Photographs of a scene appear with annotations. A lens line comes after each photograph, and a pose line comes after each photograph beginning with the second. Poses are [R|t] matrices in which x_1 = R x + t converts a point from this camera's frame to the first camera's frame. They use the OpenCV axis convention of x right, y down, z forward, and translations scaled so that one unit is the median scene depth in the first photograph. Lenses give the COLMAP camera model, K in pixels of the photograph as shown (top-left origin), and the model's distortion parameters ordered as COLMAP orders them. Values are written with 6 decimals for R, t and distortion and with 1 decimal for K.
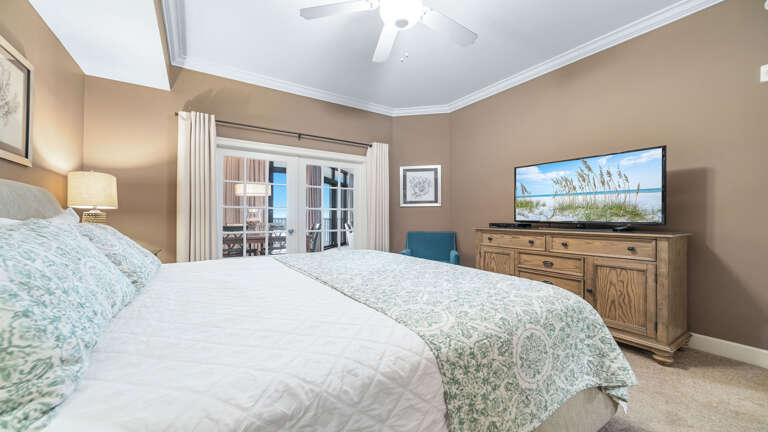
lens RADIAL K [[296.5, 0, 386.1], [0, 296.5, 217.3], [0, 0, 1]] dist [-0.000812, -0.000742]
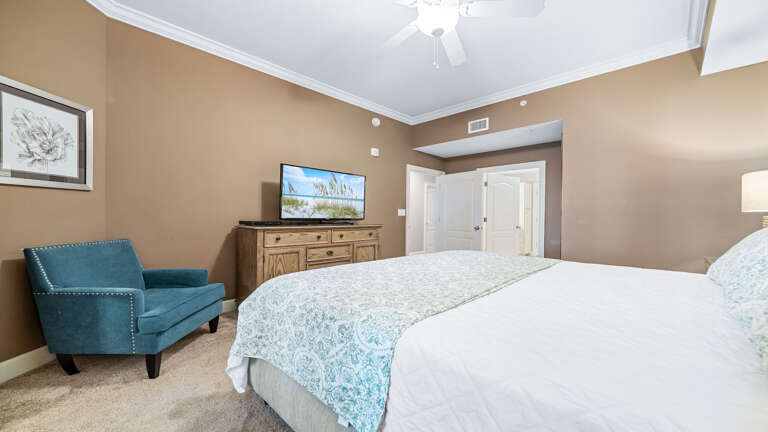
lens RADIAL K [[296.5, 0, 382.3], [0, 296.5, 215.2], [0, 0, 1]] dist [-0.000812, -0.000742]
pose [[-0.219132, -0.002915, 0.975691, -0.644384], [-0.012638, 0.999920, 0.000149, -0.003120], [-0.975613, -0.012298, -0.219151, 0.963988]]
